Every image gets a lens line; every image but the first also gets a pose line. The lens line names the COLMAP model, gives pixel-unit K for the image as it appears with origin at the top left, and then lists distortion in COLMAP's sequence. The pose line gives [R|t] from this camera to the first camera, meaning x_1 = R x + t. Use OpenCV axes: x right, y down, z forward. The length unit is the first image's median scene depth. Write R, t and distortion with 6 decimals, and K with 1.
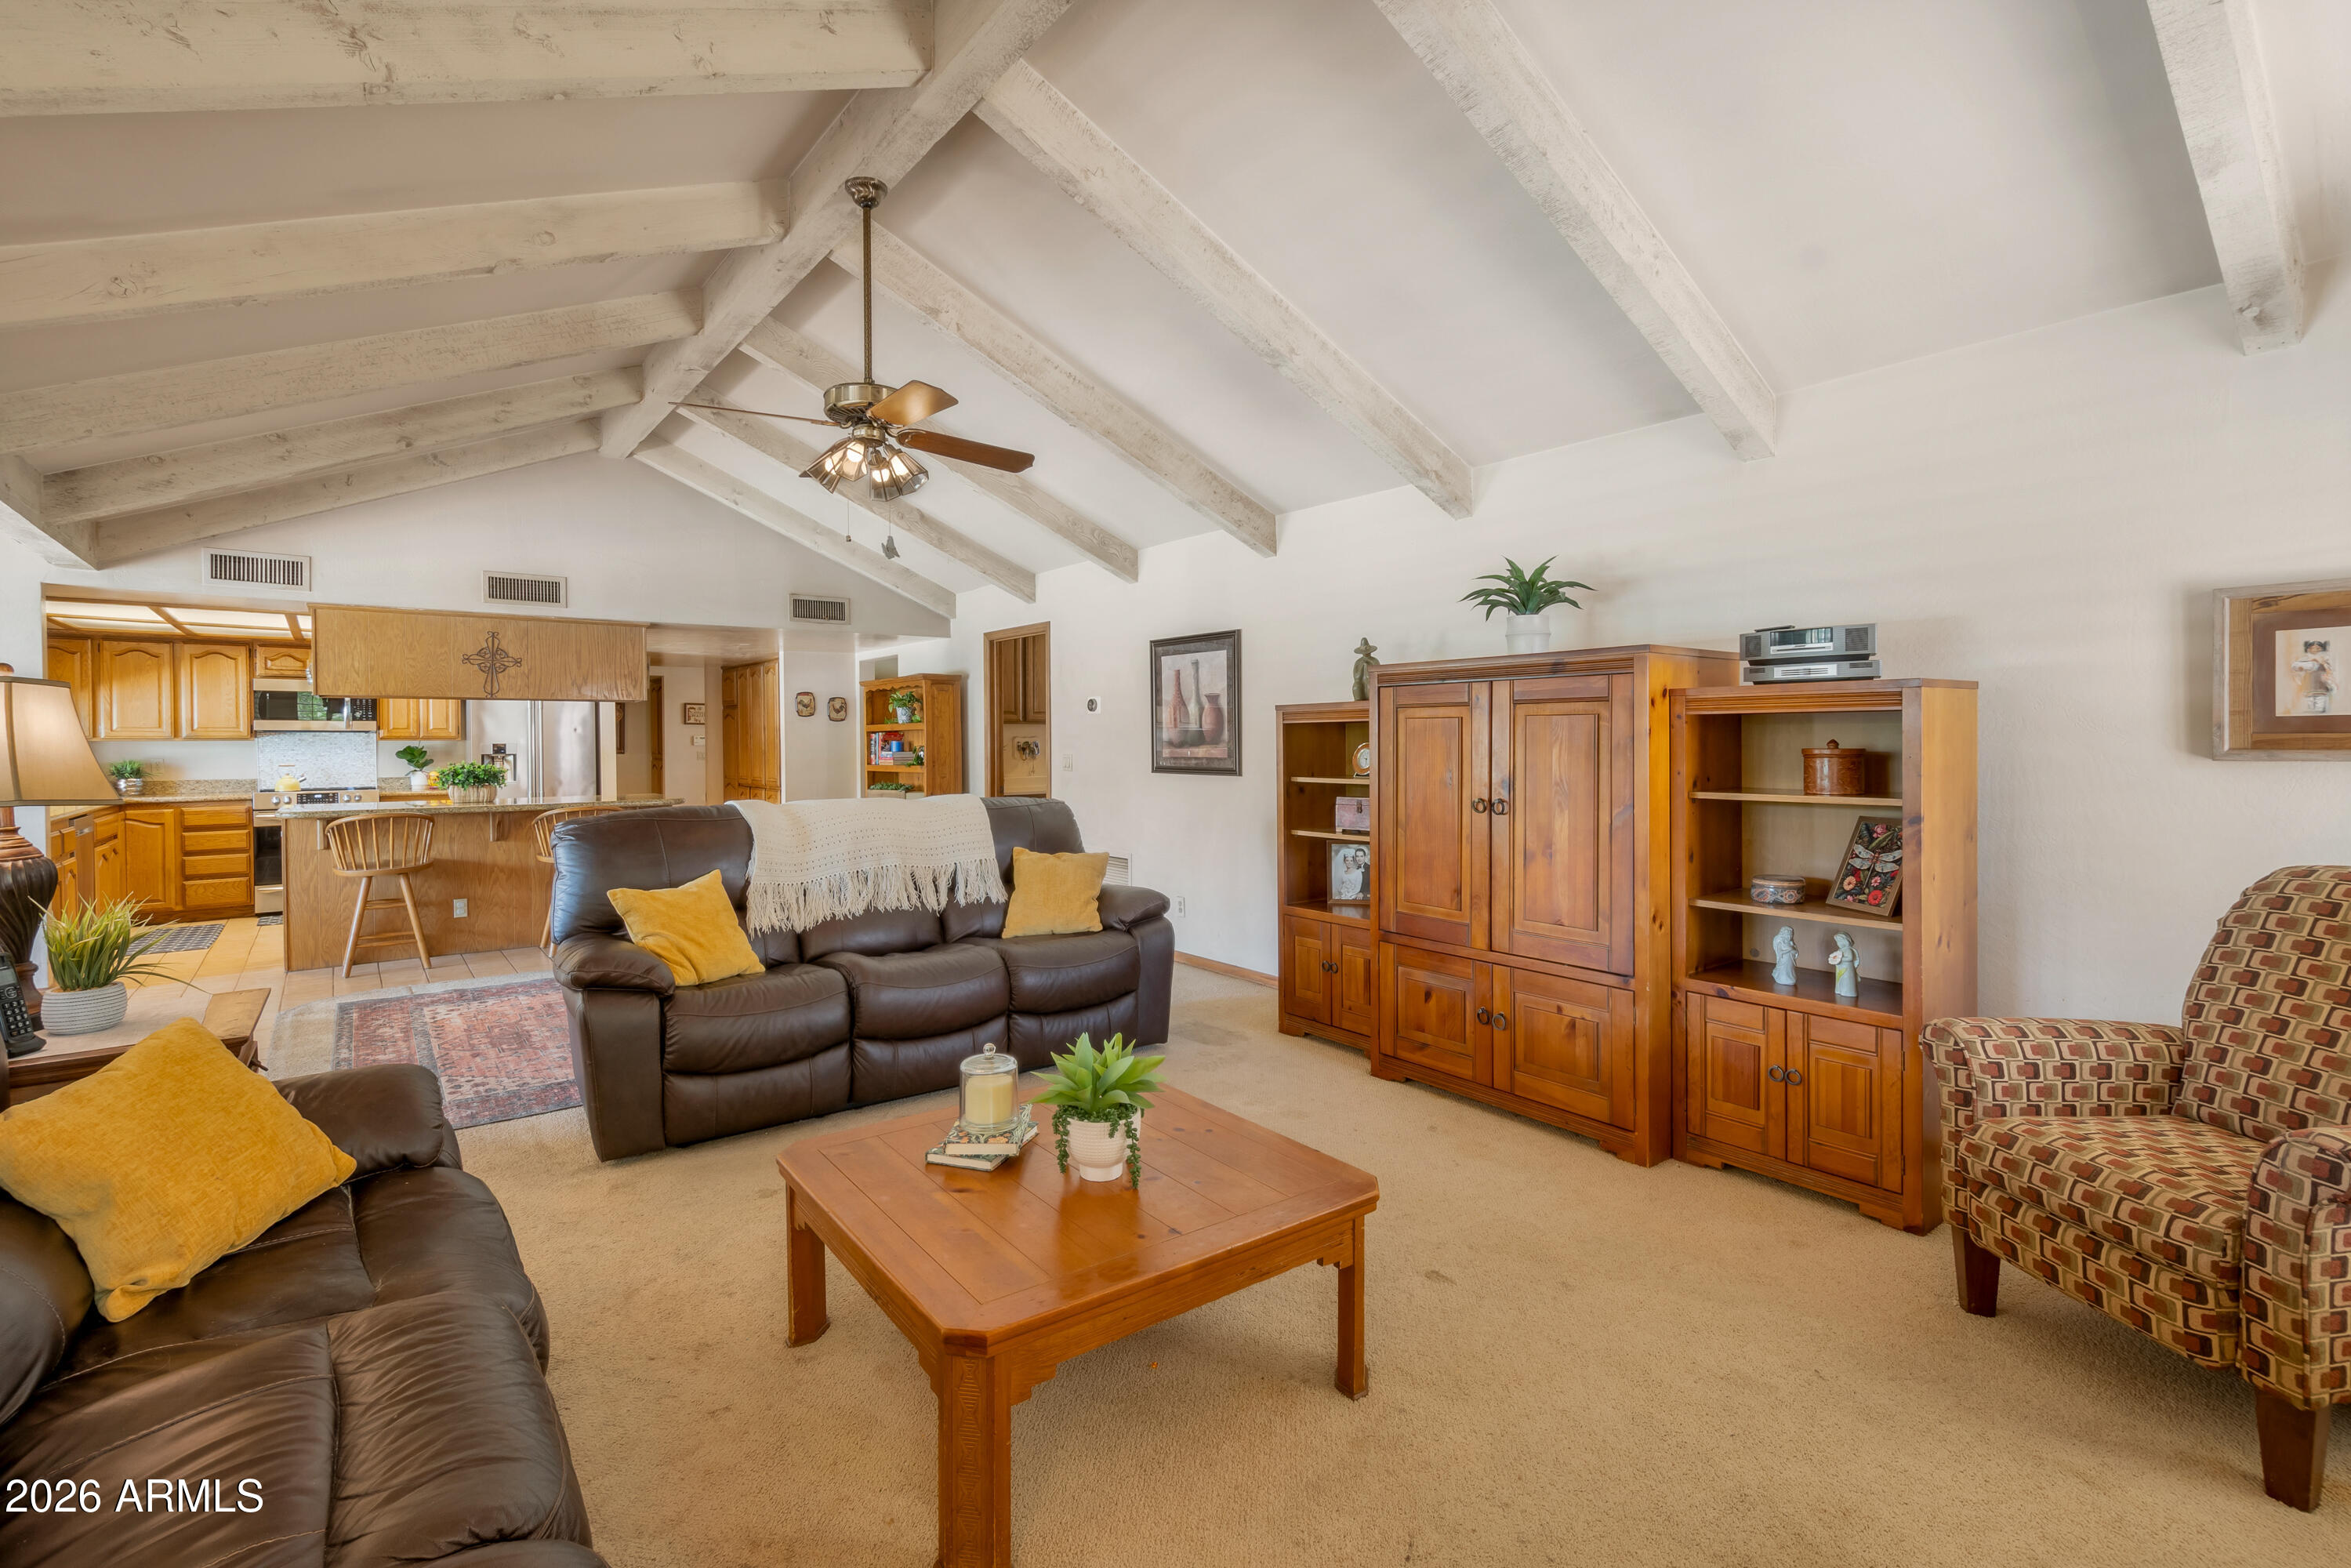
lens RADIAL K [[1089.8, 0, 1177.5], [0, 1089.8, 757.6], [0, 0, 1]] dist [0.001224, -0.000383]
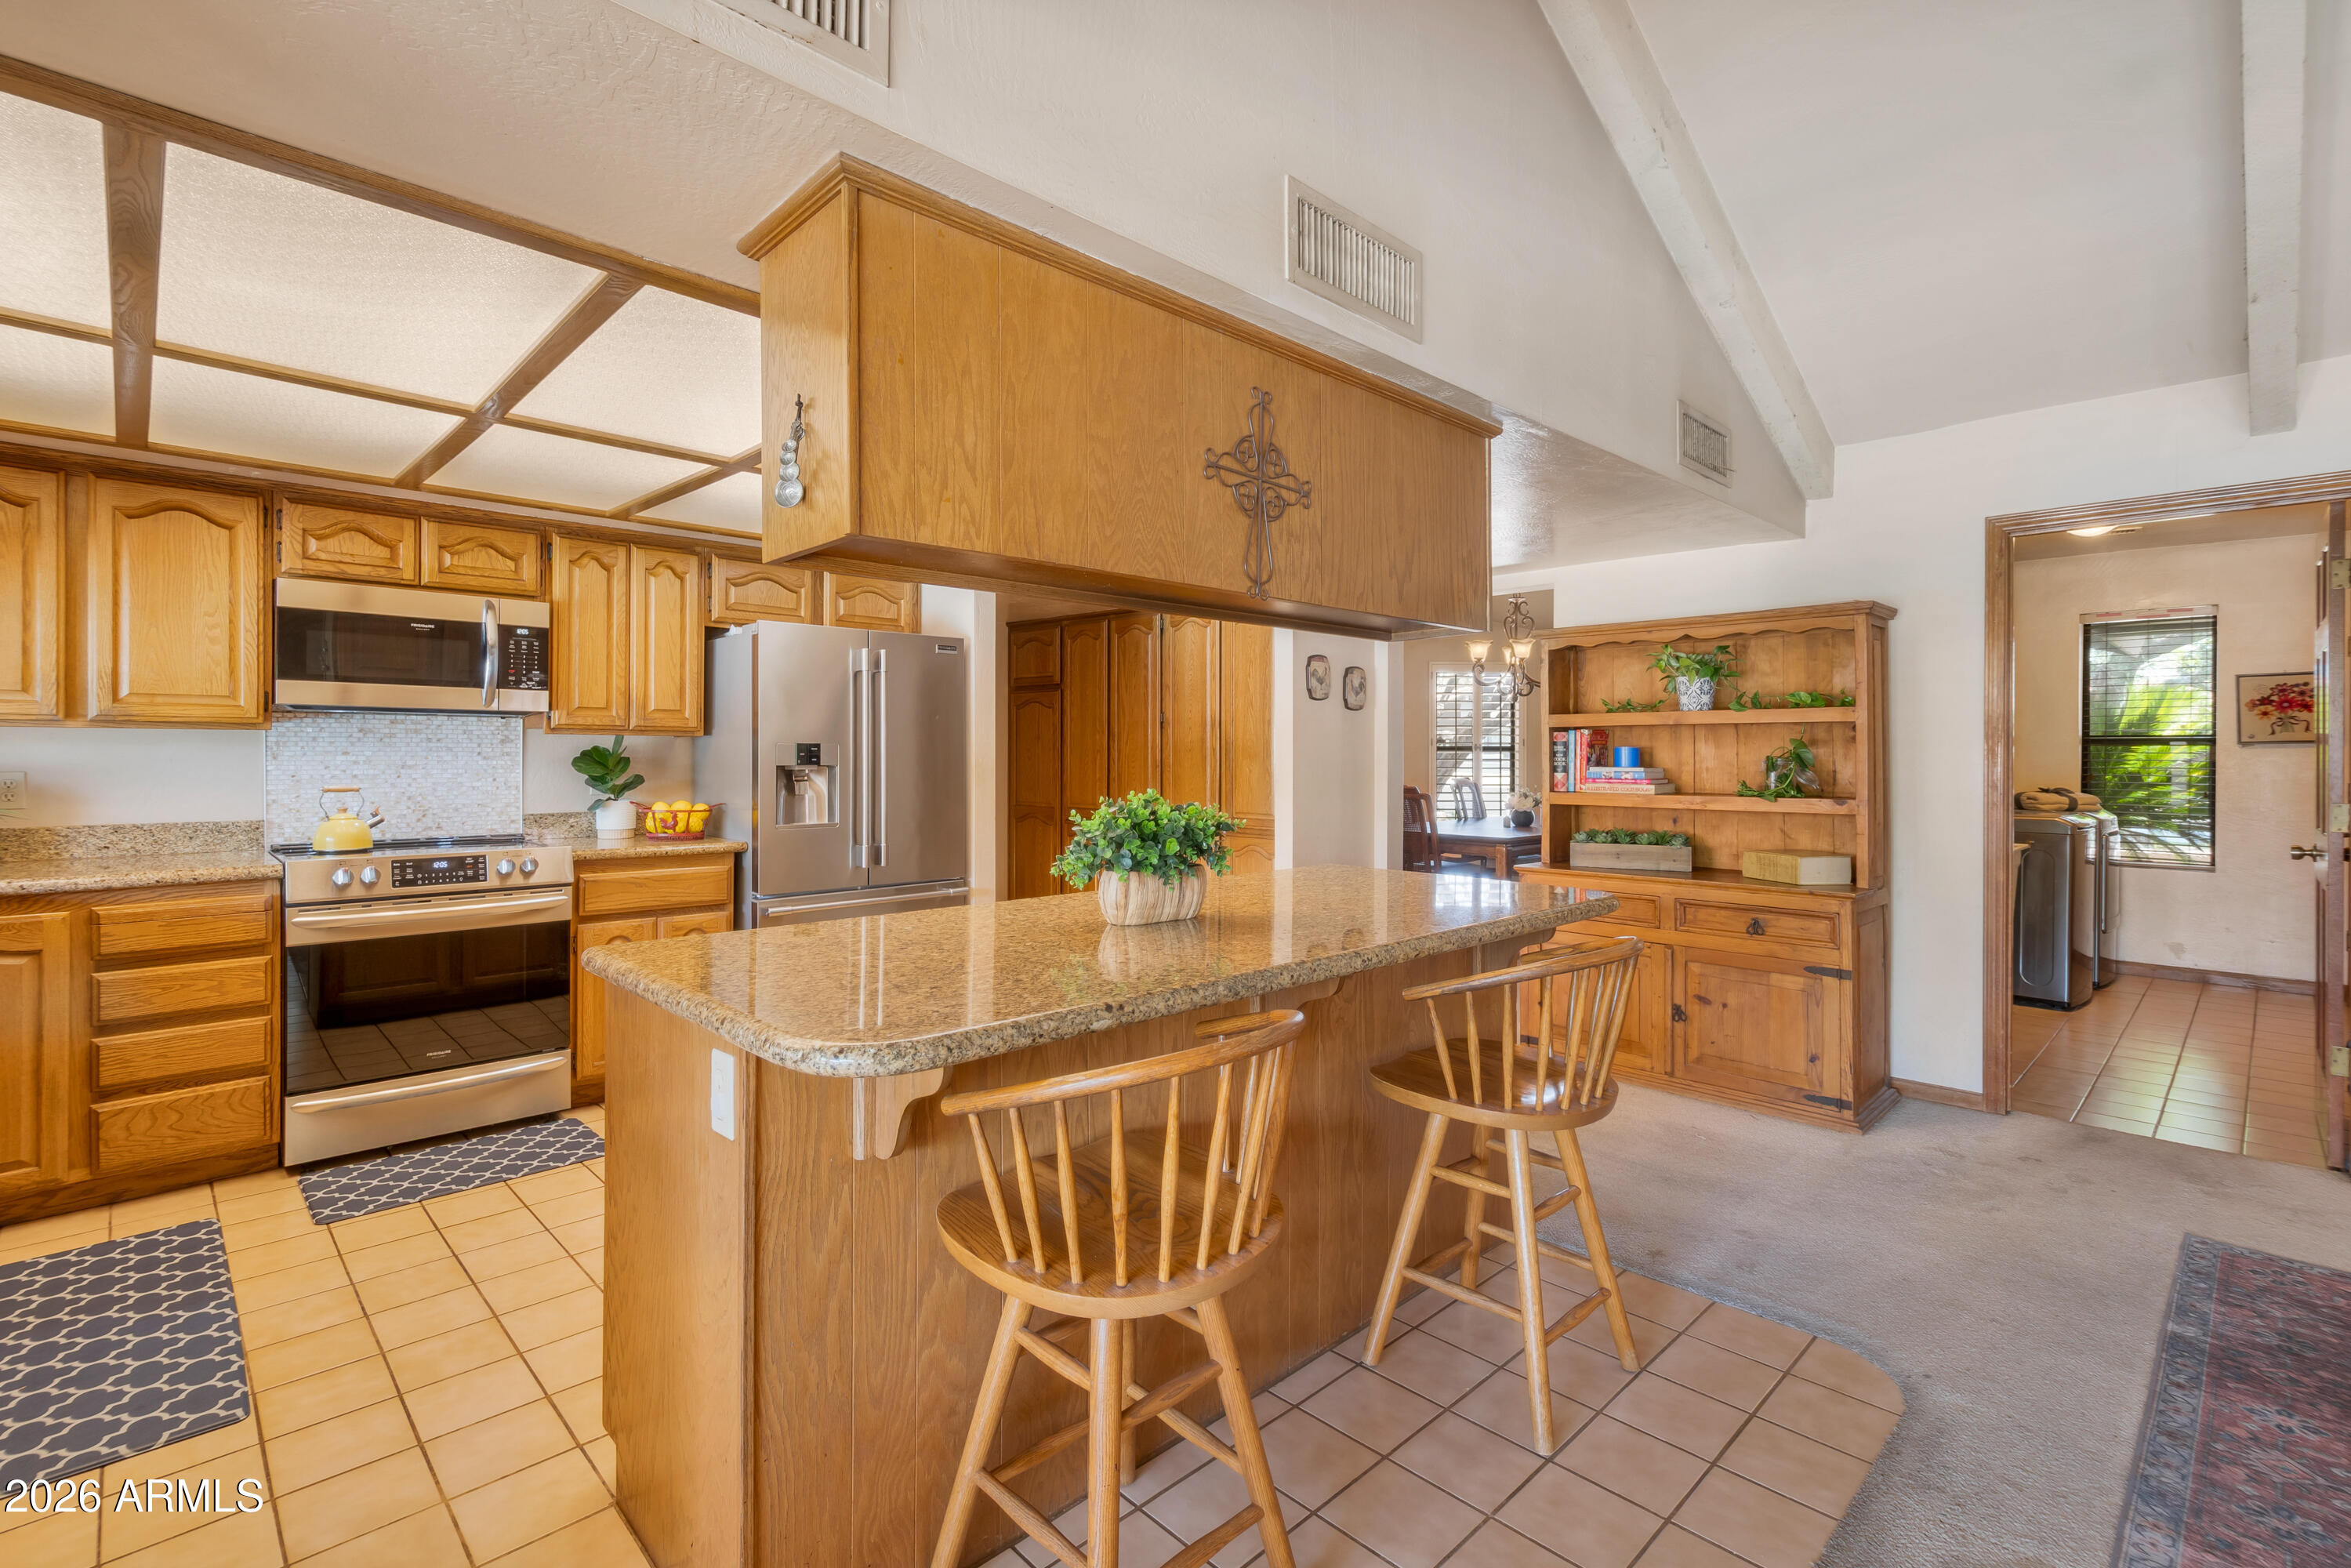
lens RADIAL K [[1072.5, 0, 1169.8], [0, 1072.5, 751.9], [0, 0, 1]] dist [0.004891, -0.001203]
pose [[0.993223, 0.008976, 0.115881, -0.573738], [-0.007308, 0.999864, -0.014813, -0.003553], [-0.115998, 0.013865, 0.993153, 0.574420]]
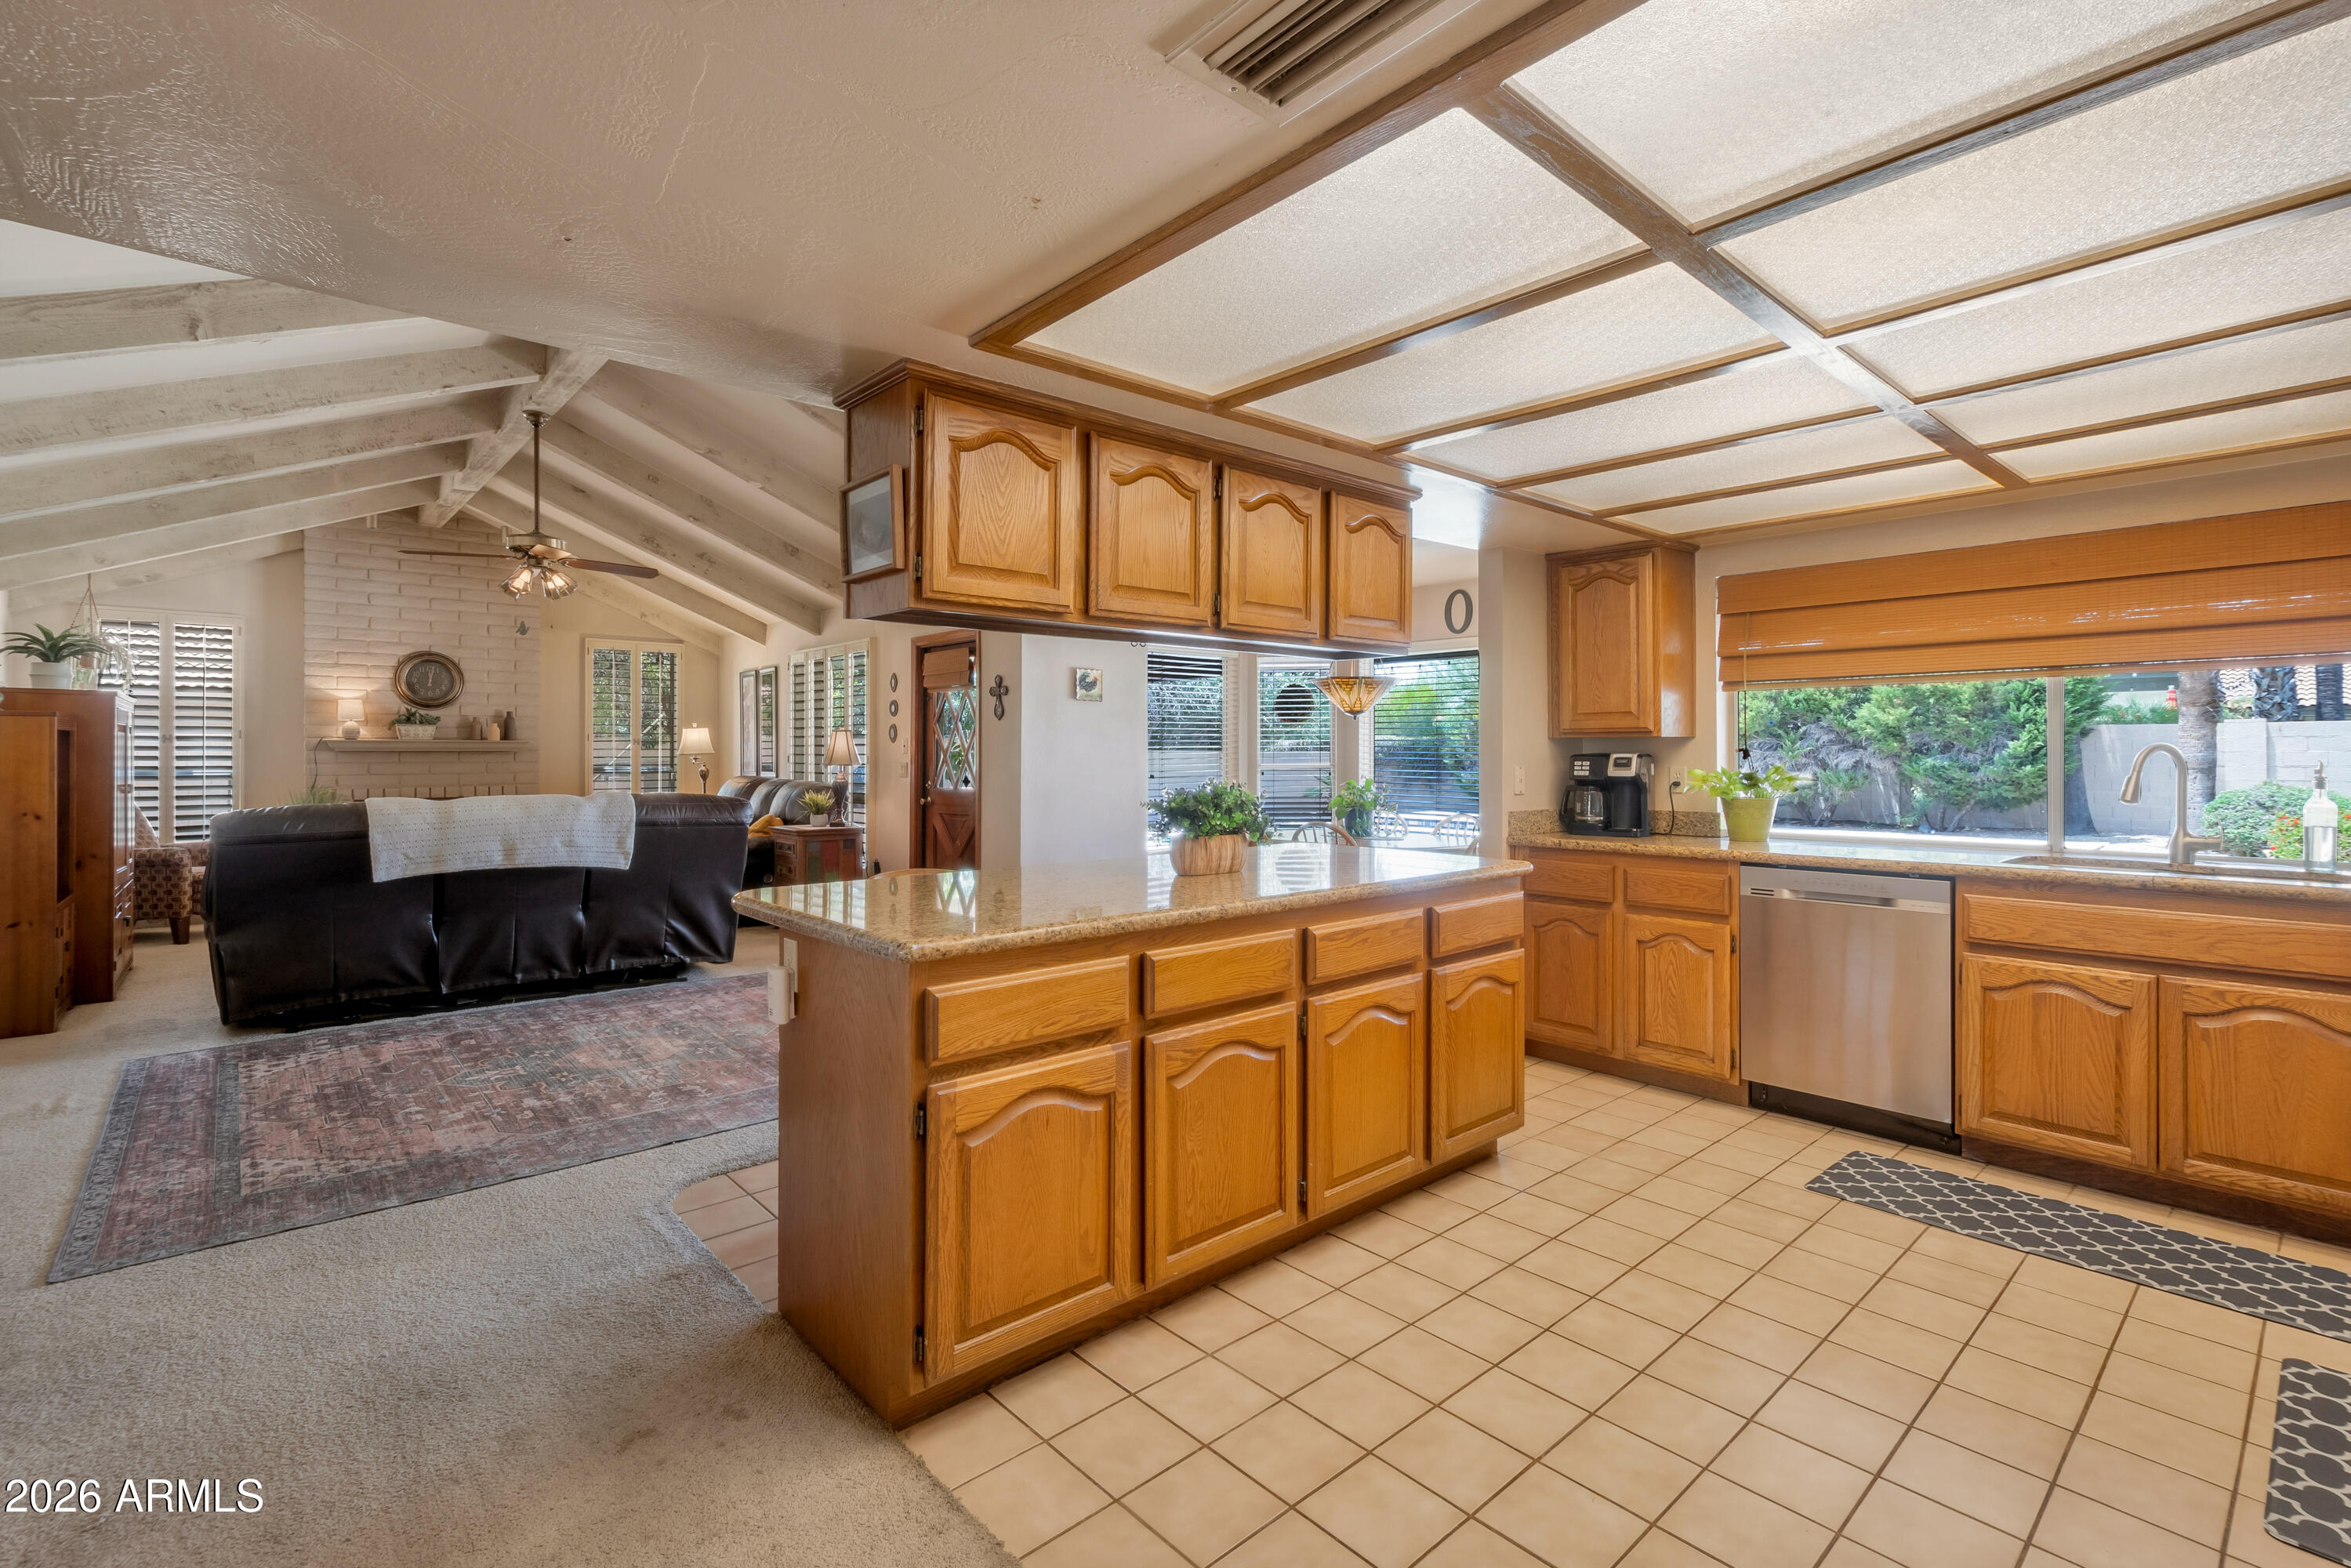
lens RADIAL K [[1044.7, 0, 1171.3], [0, 1044.7, 752.4], [0, 0, 1]] dist [0.005073, -0.000842]
pose [[-0.997421, 0.005832, -0.071532, -0.505445], [0.004877, 0.999897, 0.013525, -0.012052], [0.071603, 0.013142, -0.997347, 1.202895]]
